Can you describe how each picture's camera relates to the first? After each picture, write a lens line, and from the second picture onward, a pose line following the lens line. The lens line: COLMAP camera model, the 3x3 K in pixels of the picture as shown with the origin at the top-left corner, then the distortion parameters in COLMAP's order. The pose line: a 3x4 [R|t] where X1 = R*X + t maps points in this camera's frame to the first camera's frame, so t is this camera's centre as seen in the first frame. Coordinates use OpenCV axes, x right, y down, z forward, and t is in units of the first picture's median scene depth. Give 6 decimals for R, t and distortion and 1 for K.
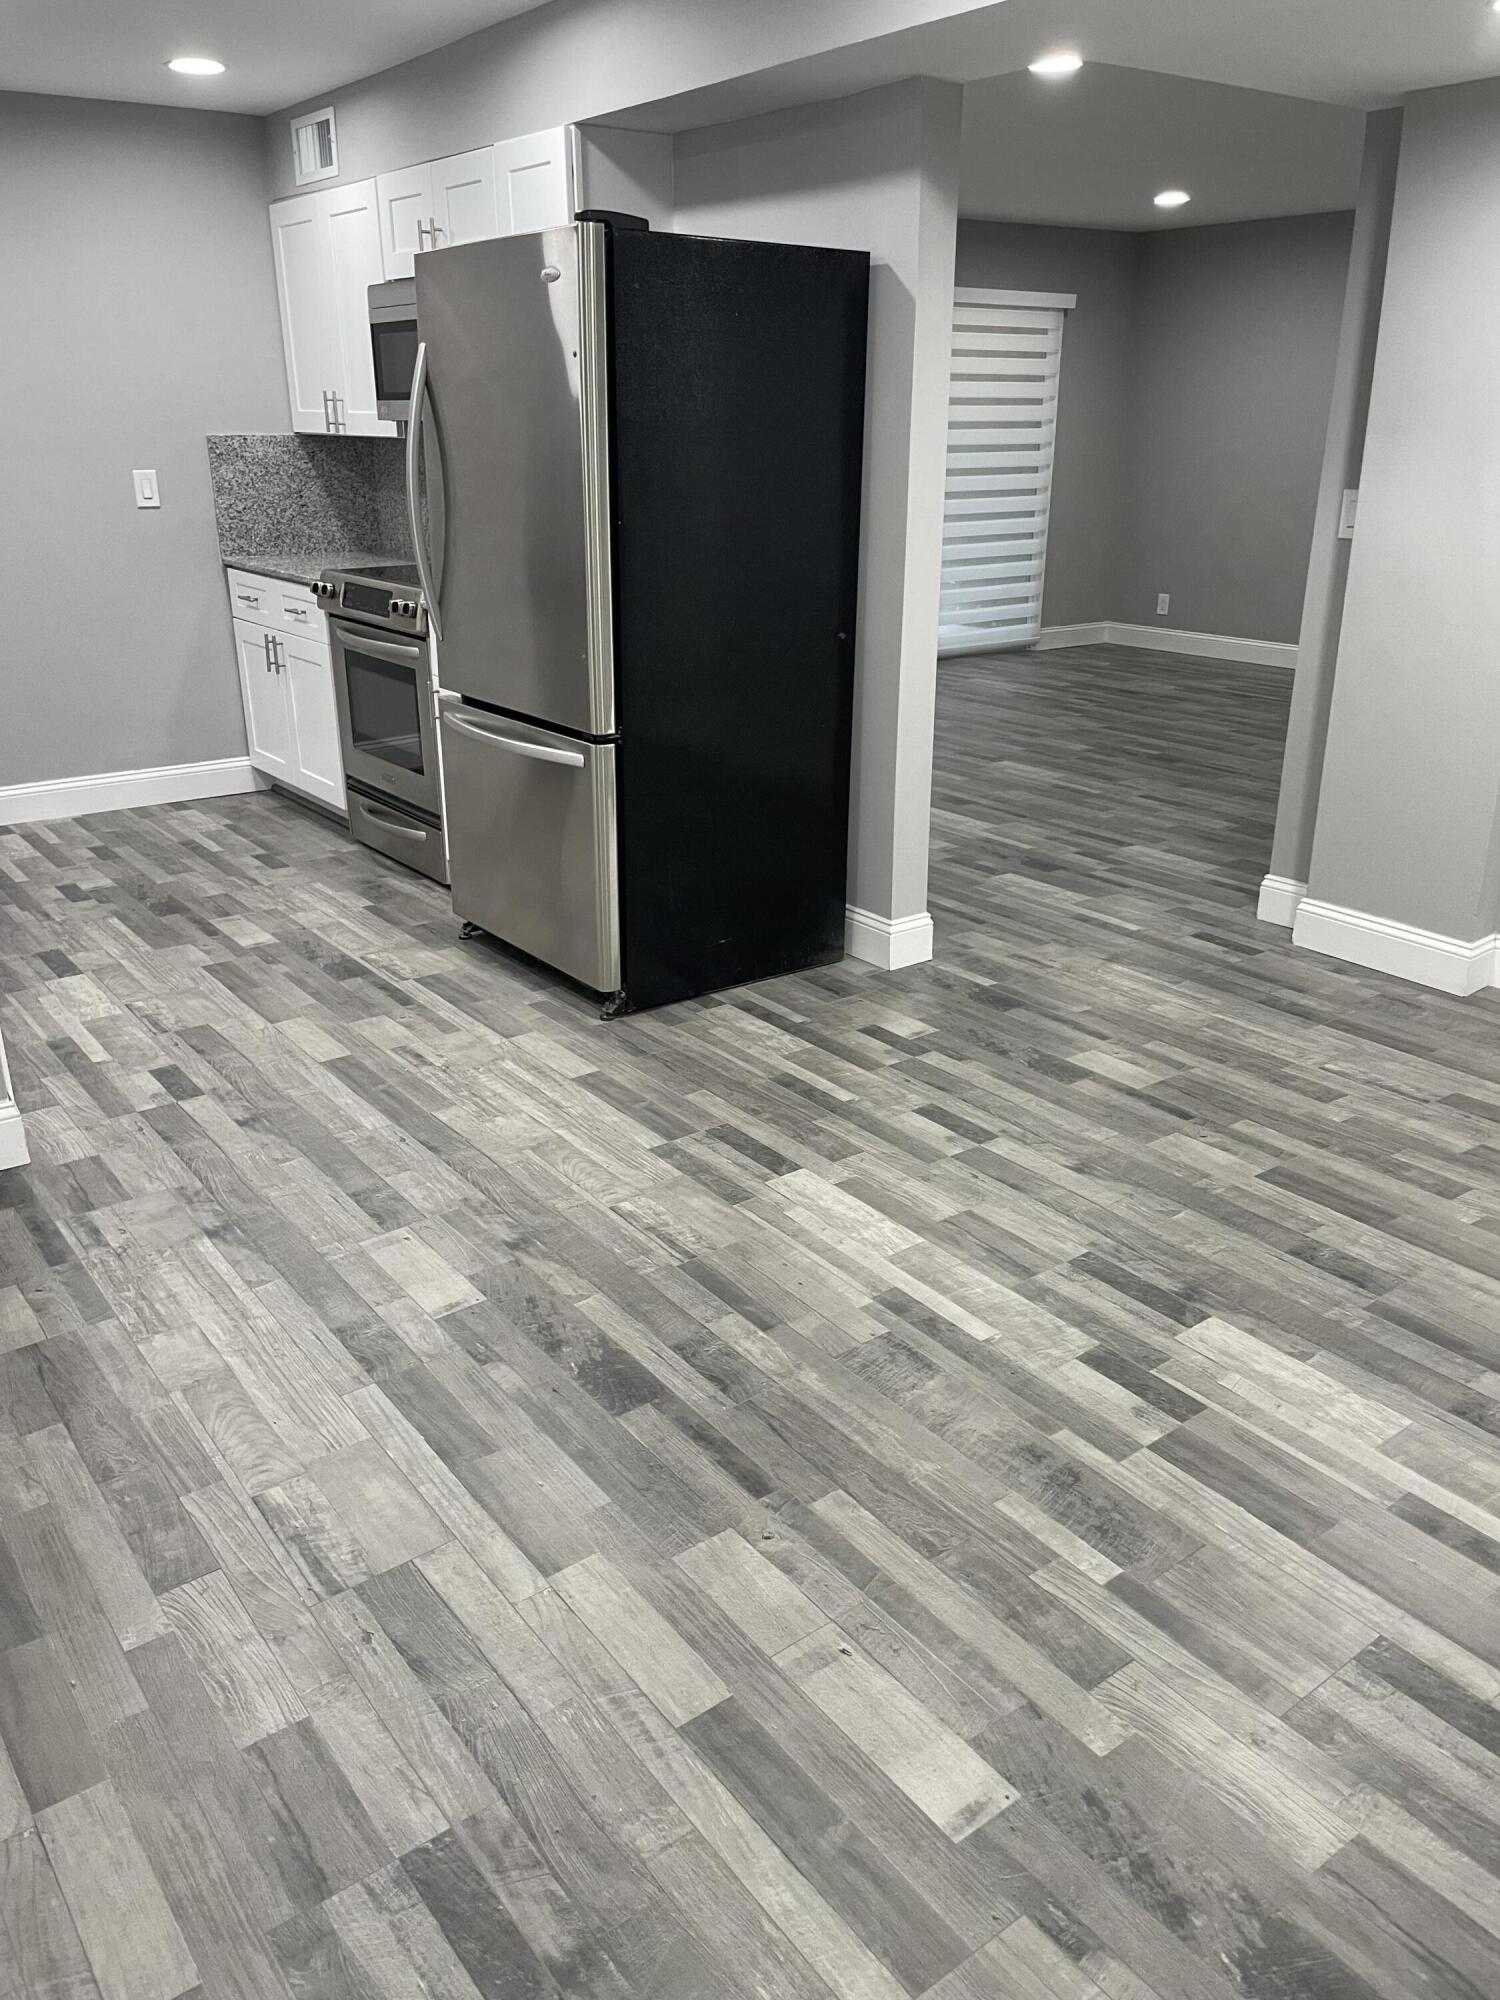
lens RADIAL K [[1519.4, 0, 739.0], [0, 1519.4, 976.1], [0, 0, 1]] dist [0.090646, -0.121628]
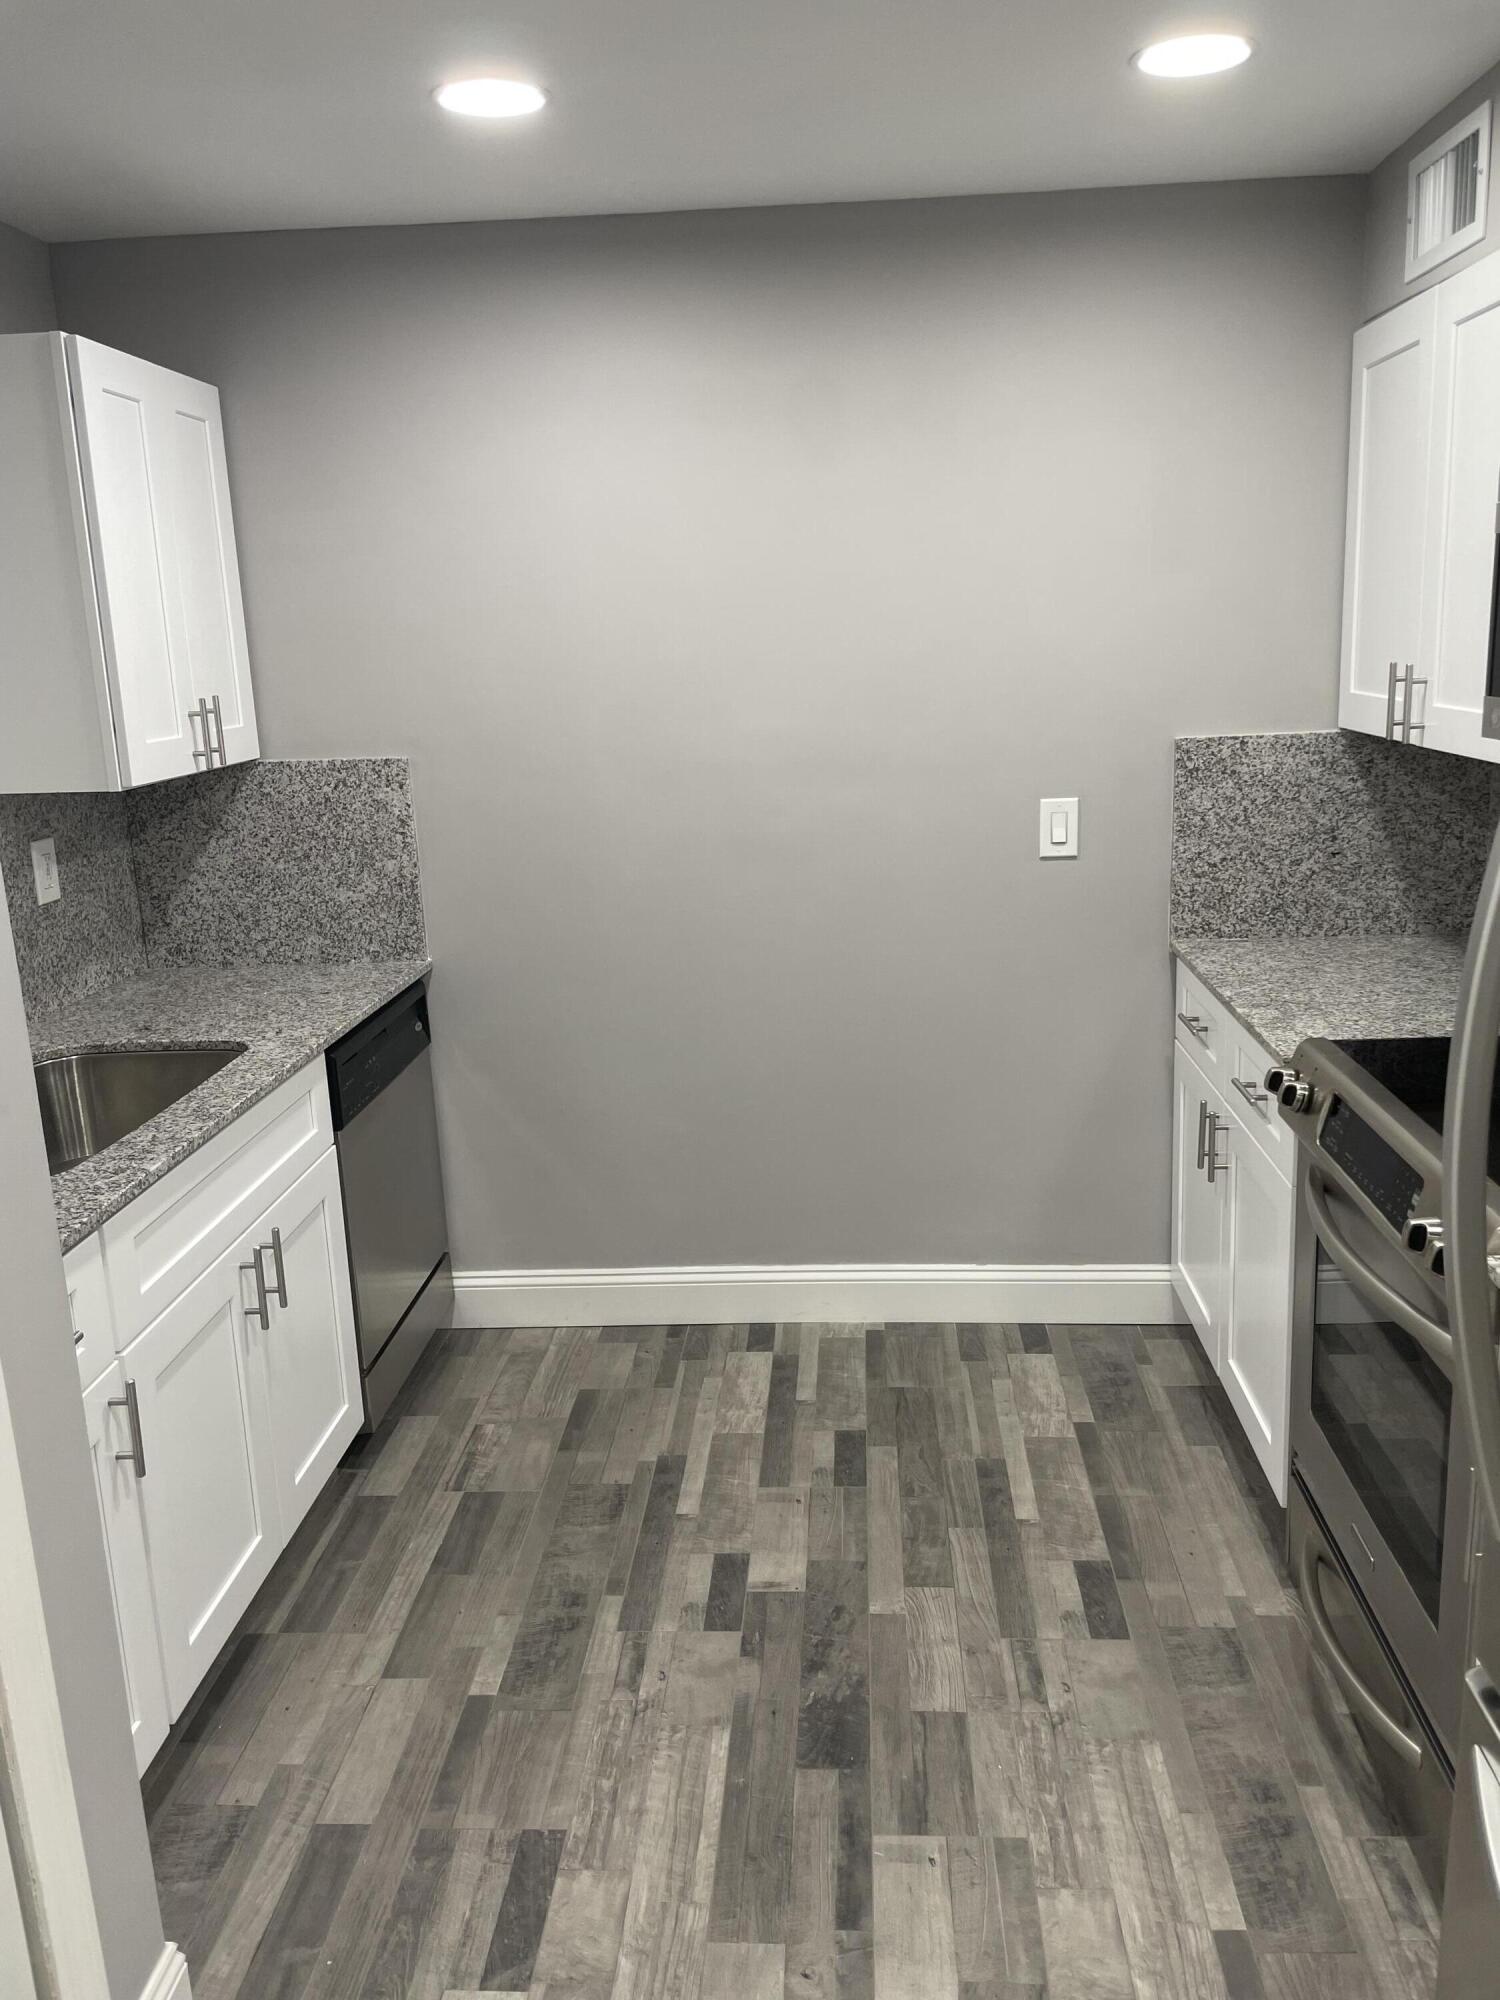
lens RADIAL K [[1515.3, 0, 755.2], [0, 1515.3, 978.8], [0, 0, 1]] dist [0.084019, -0.117015]
pose [[0.762169, 0.115919, -0.636915, -0.098729], [-0.187660, 0.981157, -0.045993, -0.222110], [0.619582, 0.154578, 0.769561, 0.513149]]
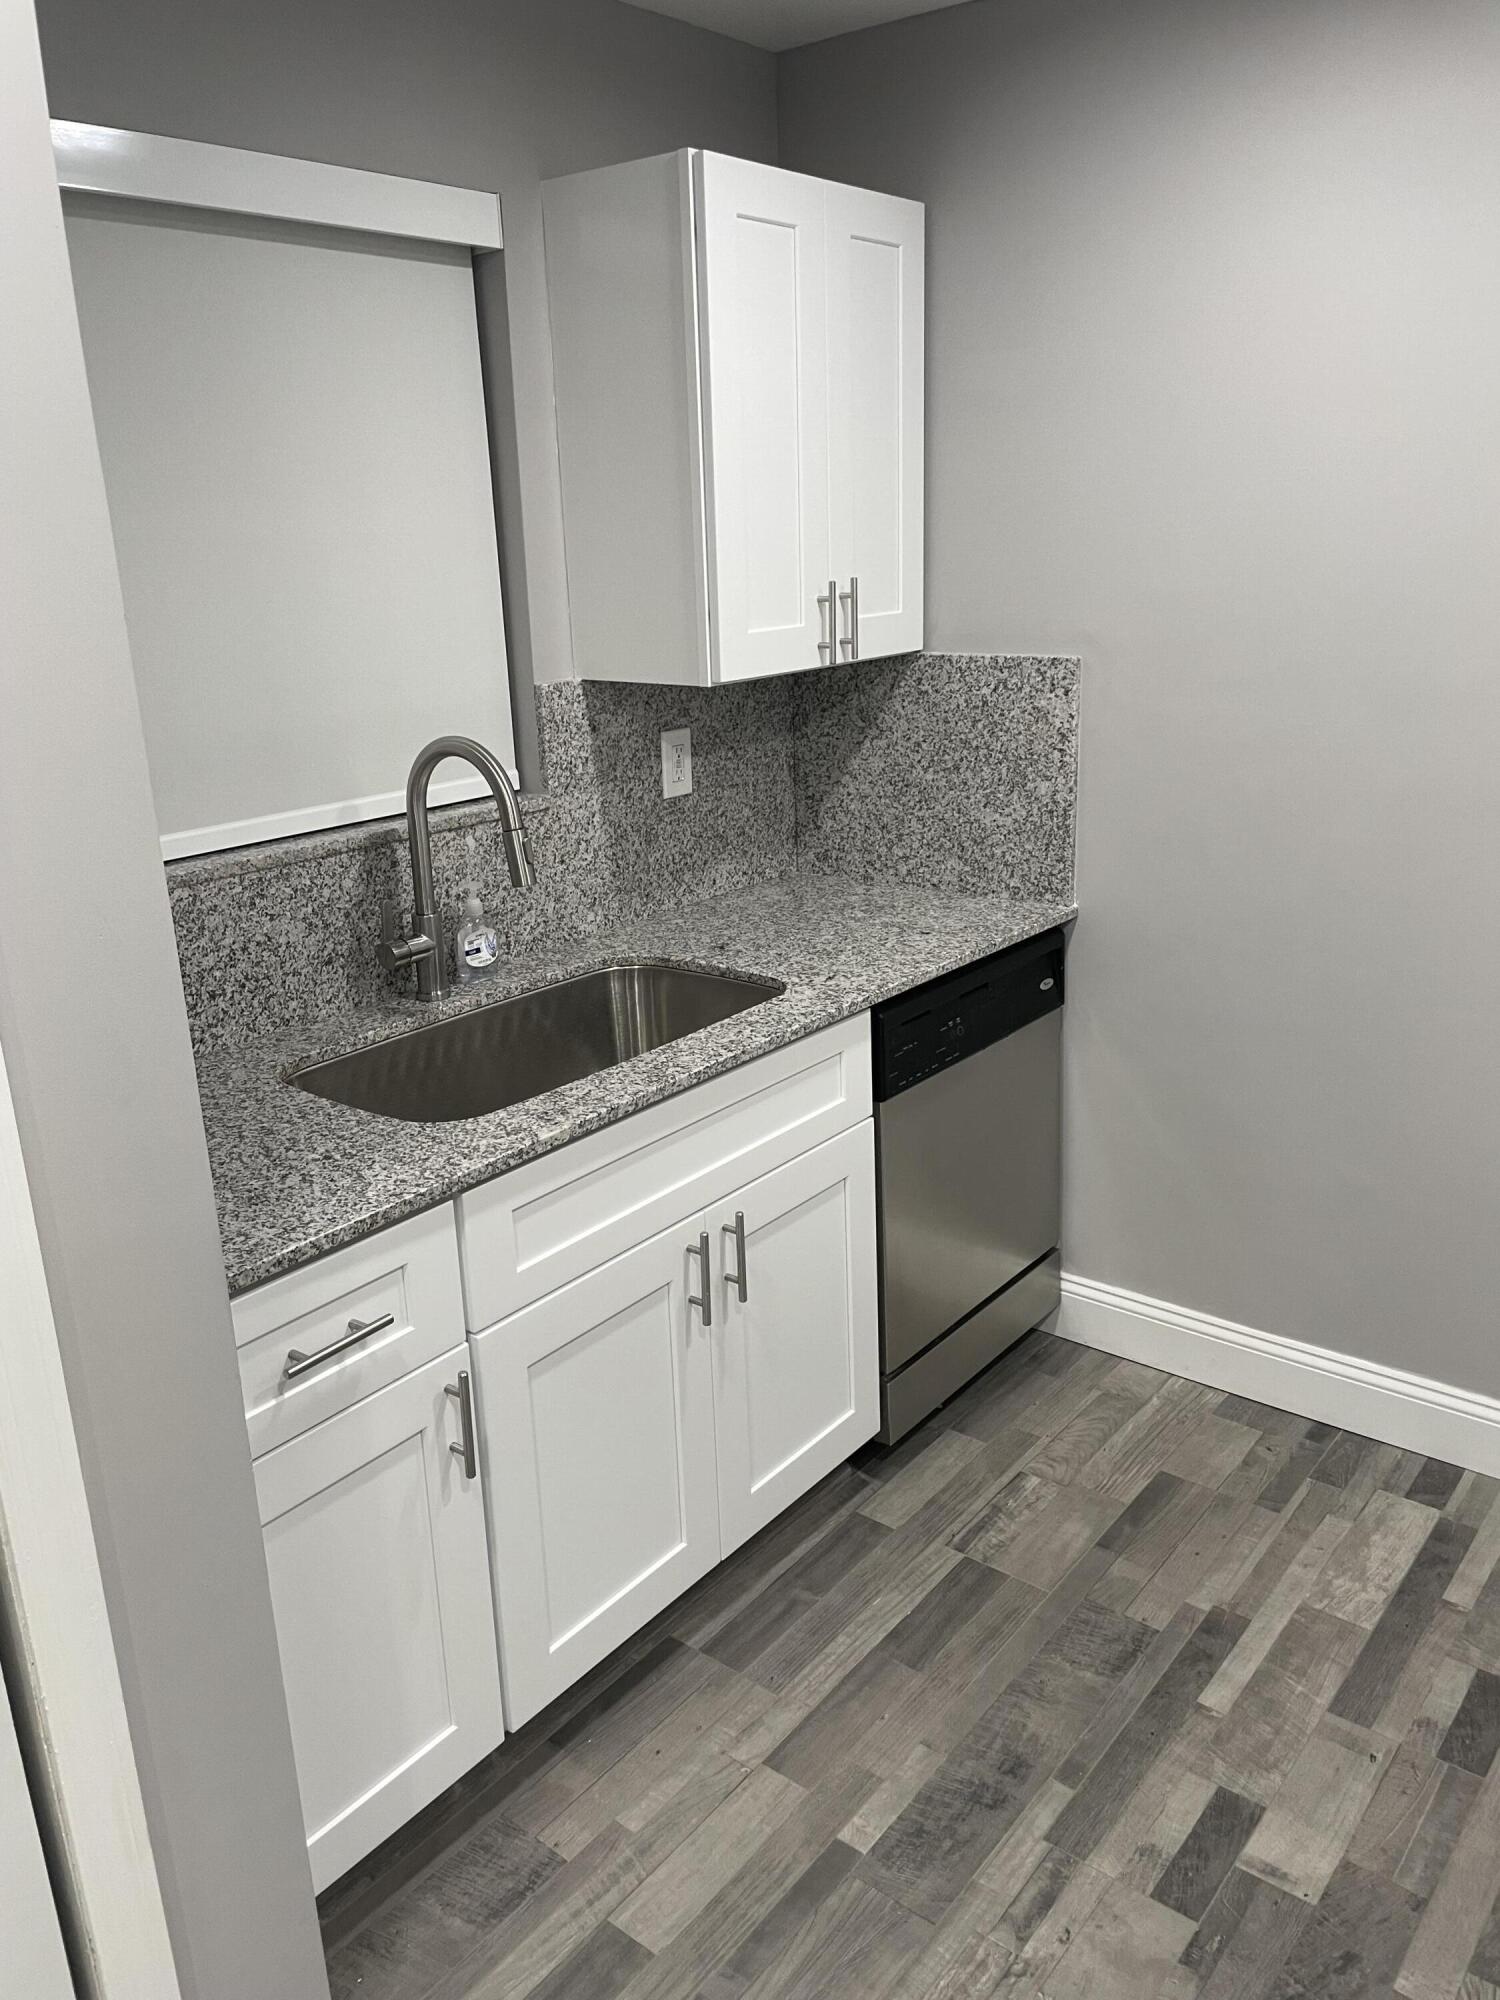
lens RADIAL K [[1519.4, 0, 739.0], [0, 1519.4, 976.1], [0, 0, 1]] dist [0.090646, -0.121628]
pose [[0.248470, 0.263737, -0.932043, -0.141469], [-0.300316, 0.935780, 0.184734, -0.274861], [0.920909, 0.234007, 0.311718, 0.655791]]
